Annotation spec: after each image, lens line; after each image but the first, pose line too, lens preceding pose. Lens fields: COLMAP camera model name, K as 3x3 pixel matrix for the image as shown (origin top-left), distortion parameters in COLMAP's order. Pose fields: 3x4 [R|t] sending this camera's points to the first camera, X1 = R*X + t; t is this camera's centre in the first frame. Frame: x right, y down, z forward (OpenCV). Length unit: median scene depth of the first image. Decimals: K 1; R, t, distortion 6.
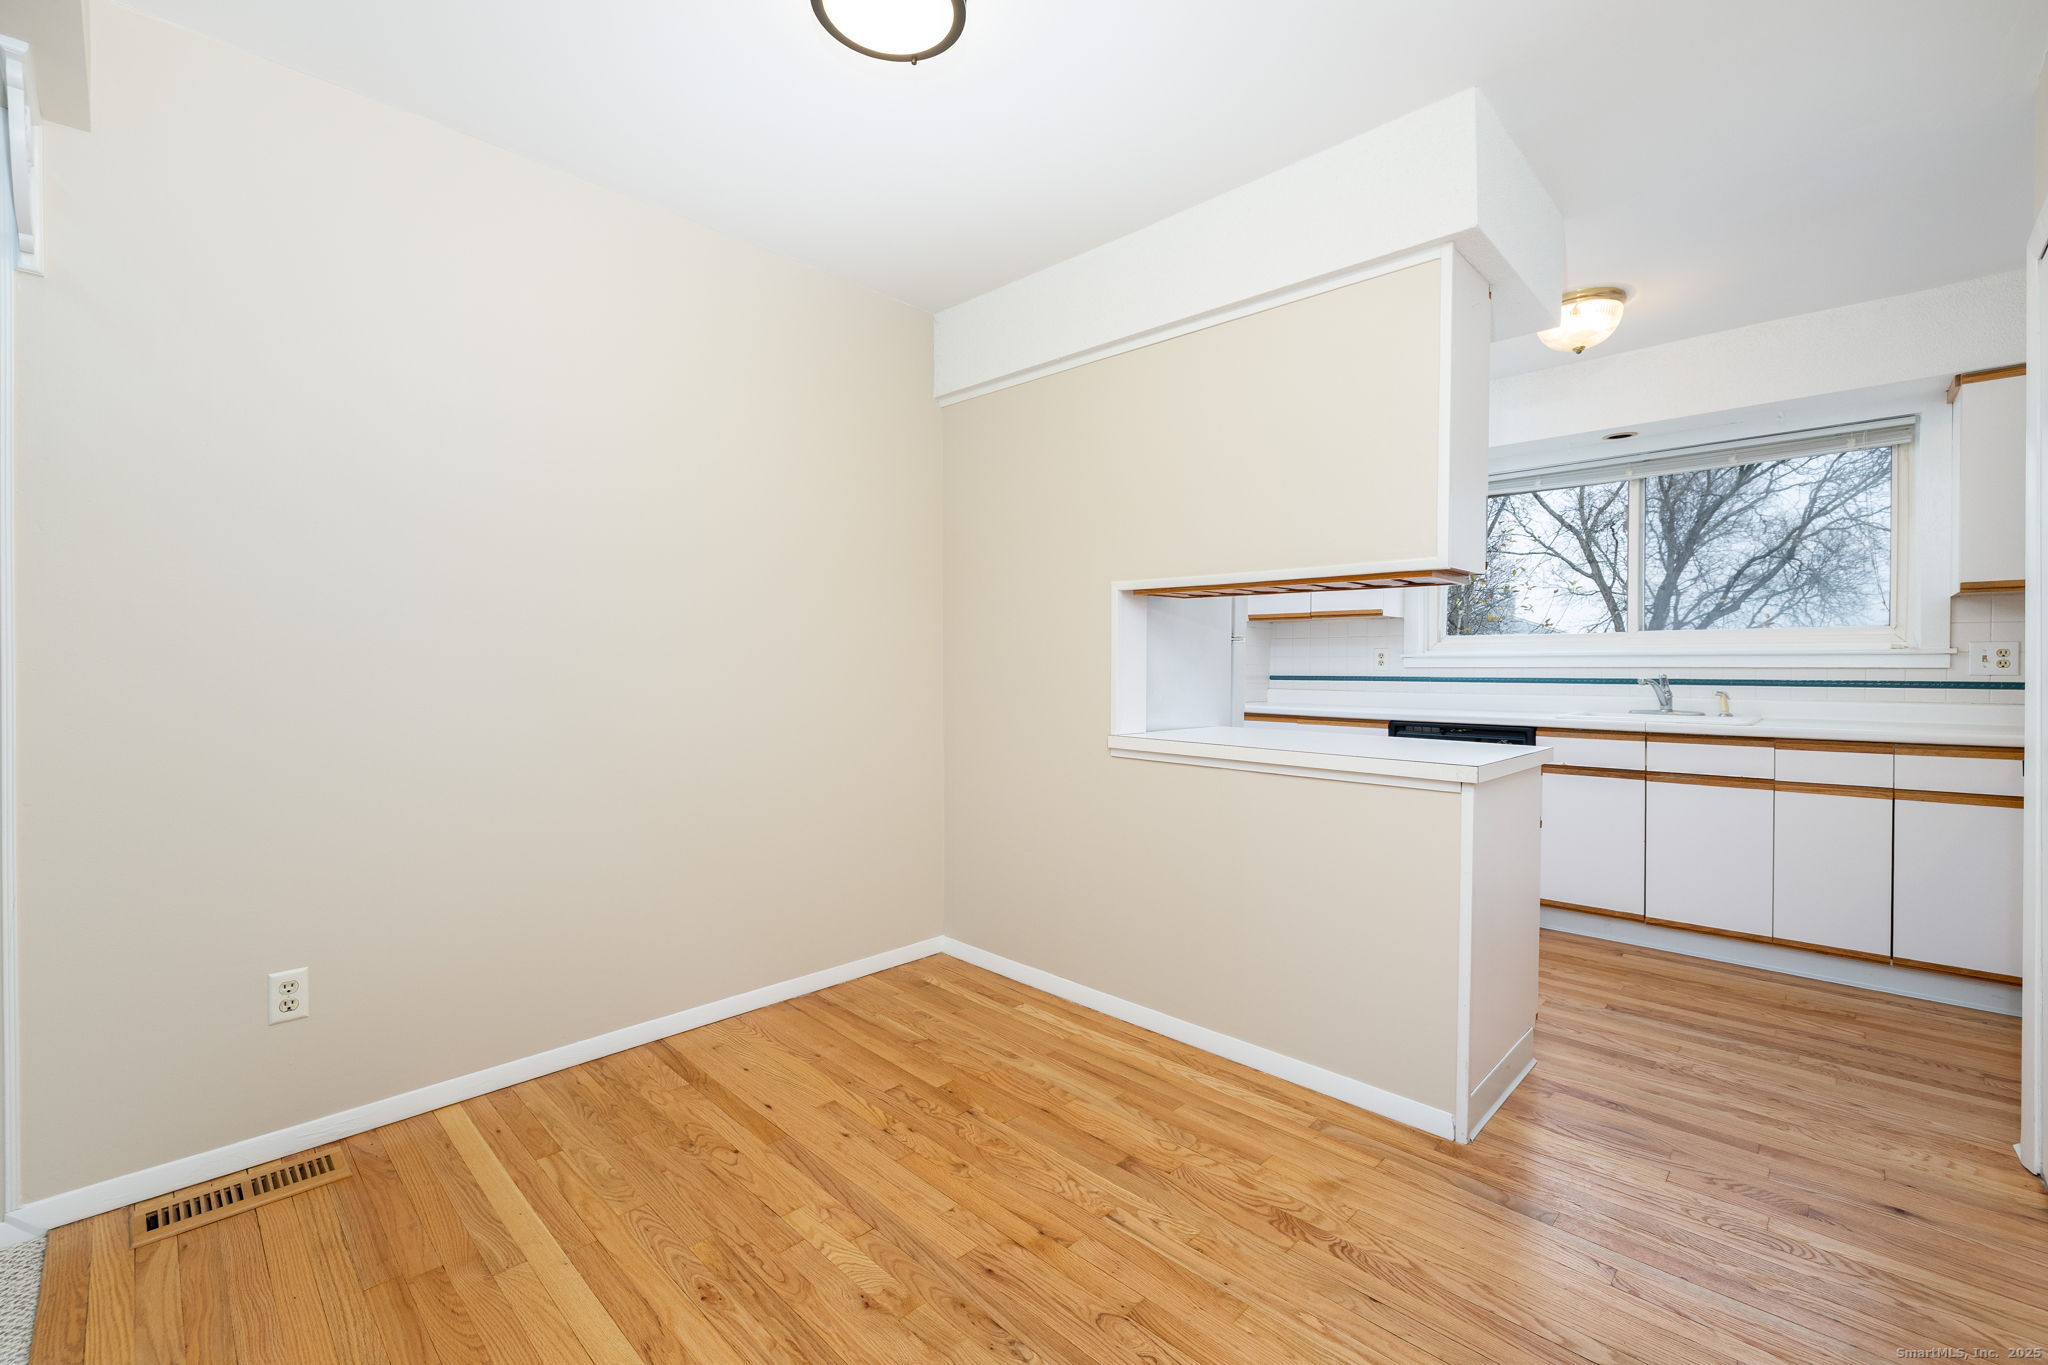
lens RADIAL K [[877.3, 0, 1023.8], [0, 877.3, 684.7], [0, 0, 1]] dist [0.002772, -0.000225]
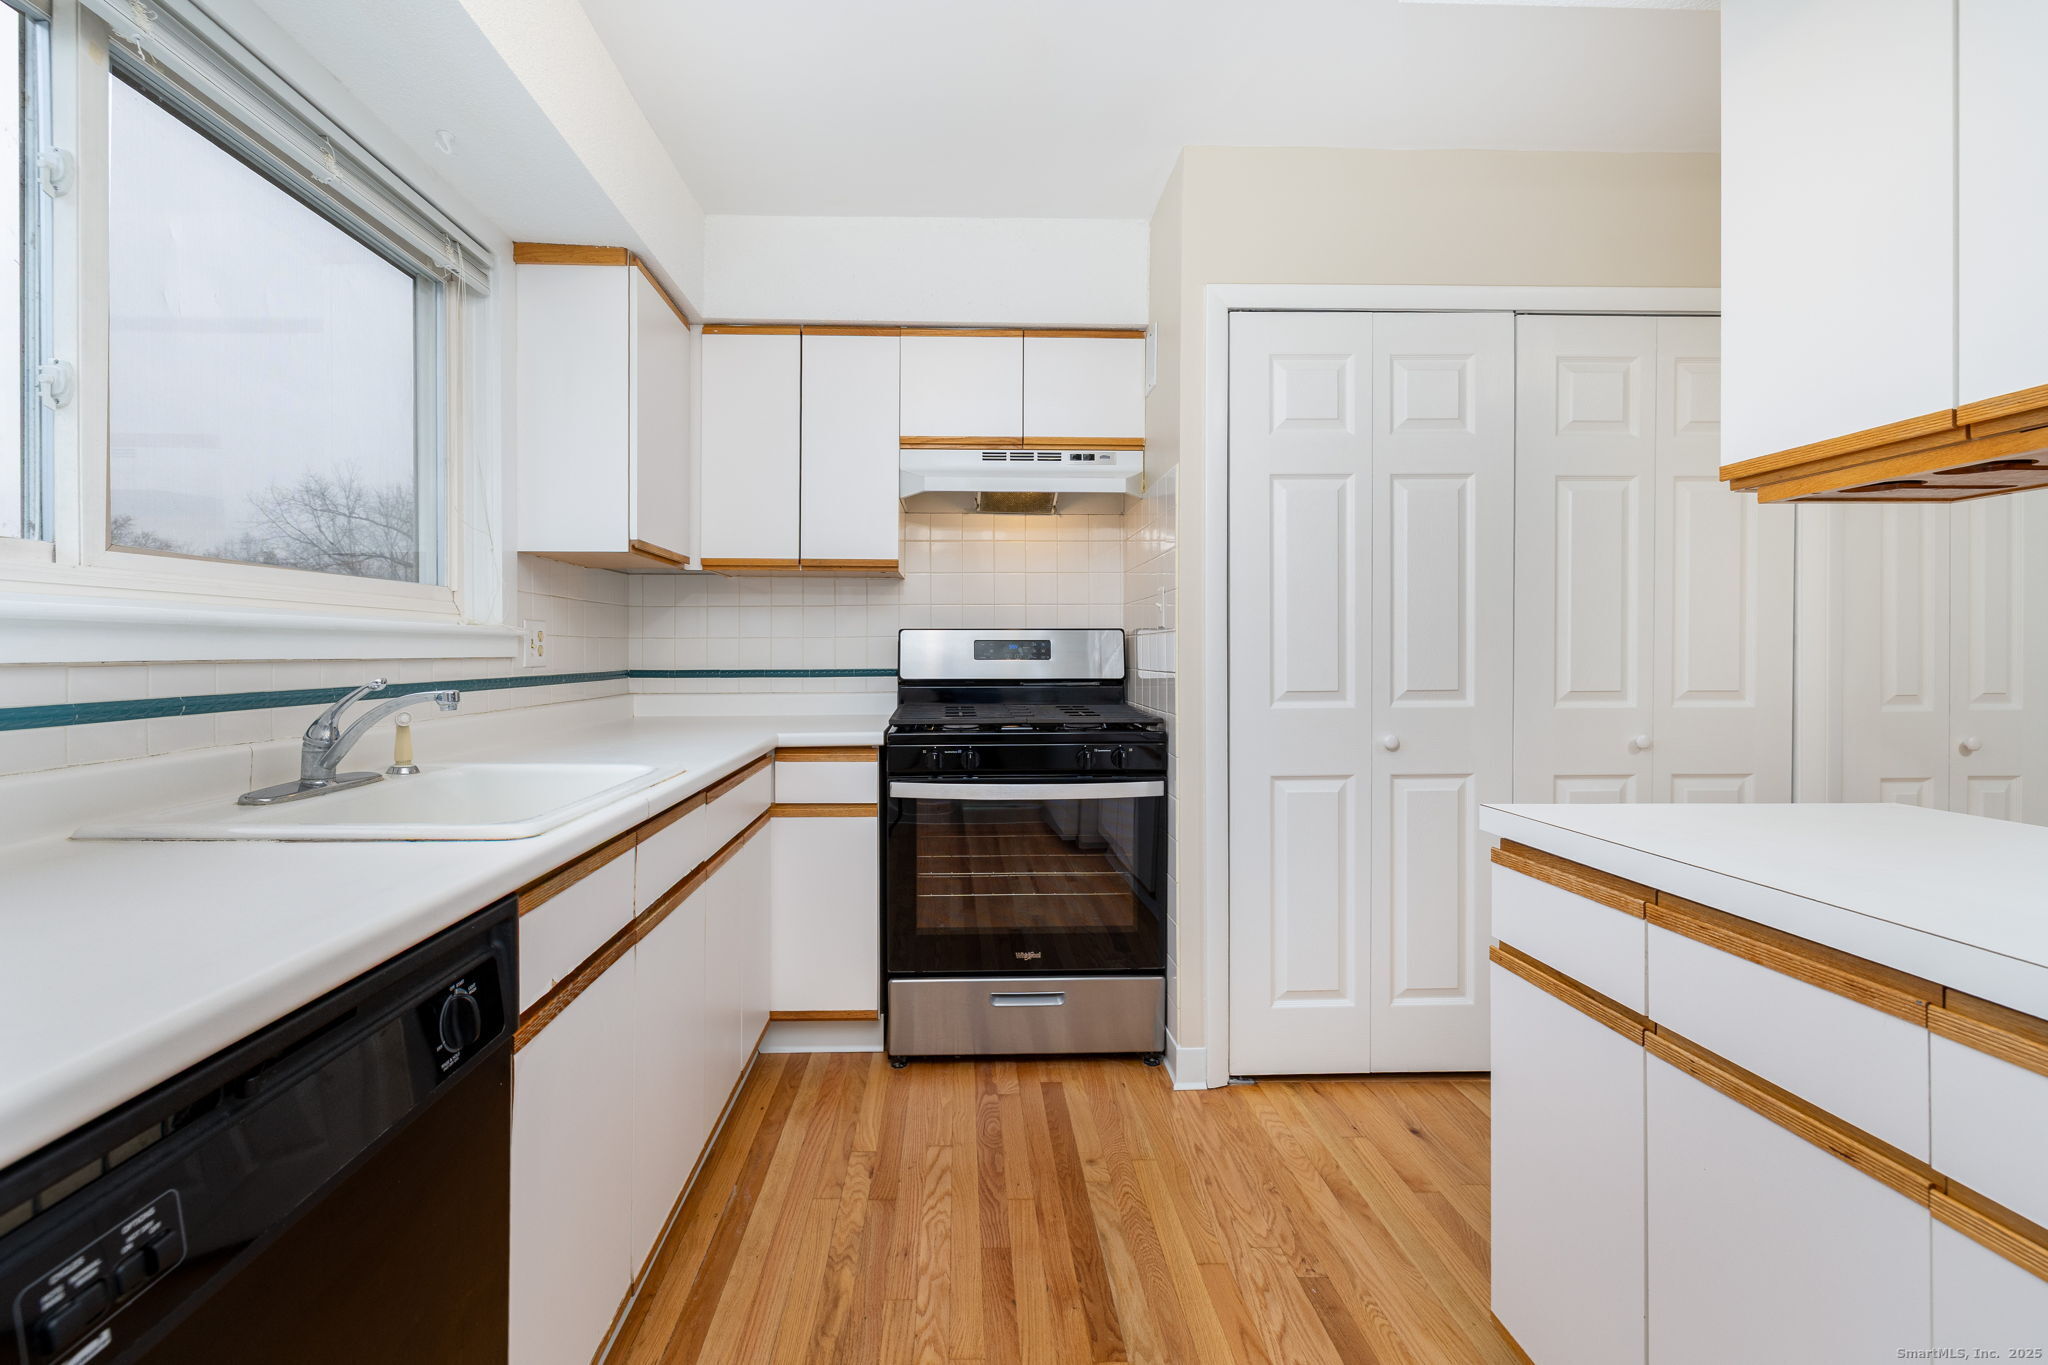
lens RADIAL K [[877.3, 0, 960.5], [0, 877.3, 641.1], [0, 0, 1]] dist [0.002772, -0.000225]
pose [[-0.697483, 0.005564, 0.716580, 0.503632], [0.018423, 0.999779, 0.010170, -0.048339], [-0.716365, 0.020295, -0.697431, 1.871134]]
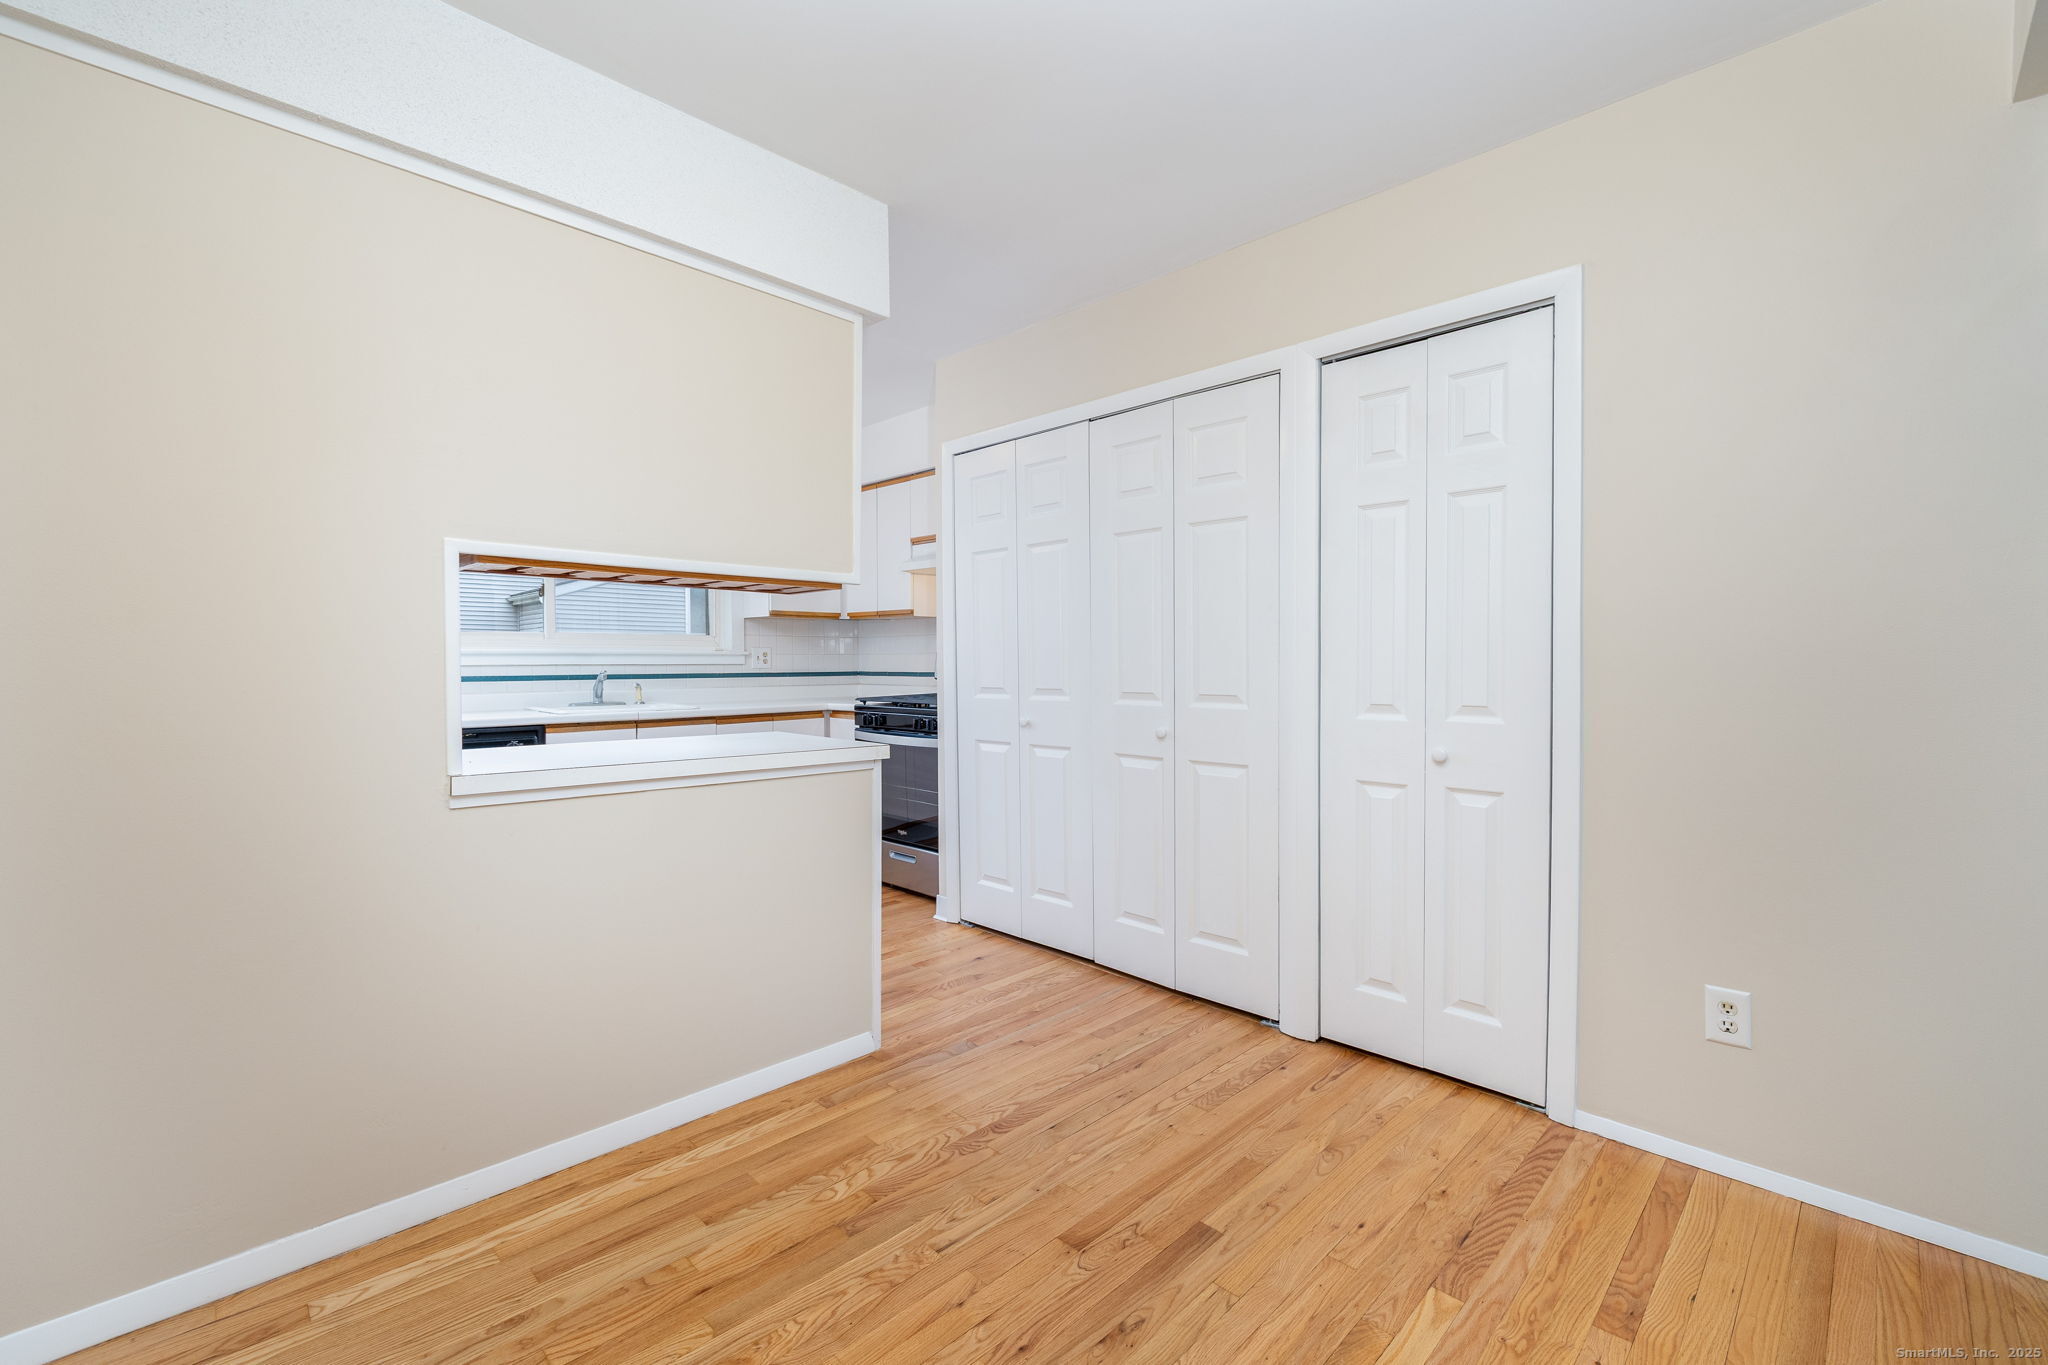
lens RADIAL K [[856.7, 0, 1033.9], [0, 856.7, 675.7], [0, 0, 1]] dist [0.000630, -0.000104]
pose [[0.013849, -0.019139, 0.999721, -0.668159], [0.026636, 0.999469, 0.018765, -0.019701], [-0.999549, 0.026369, 0.014352, 0.720169]]
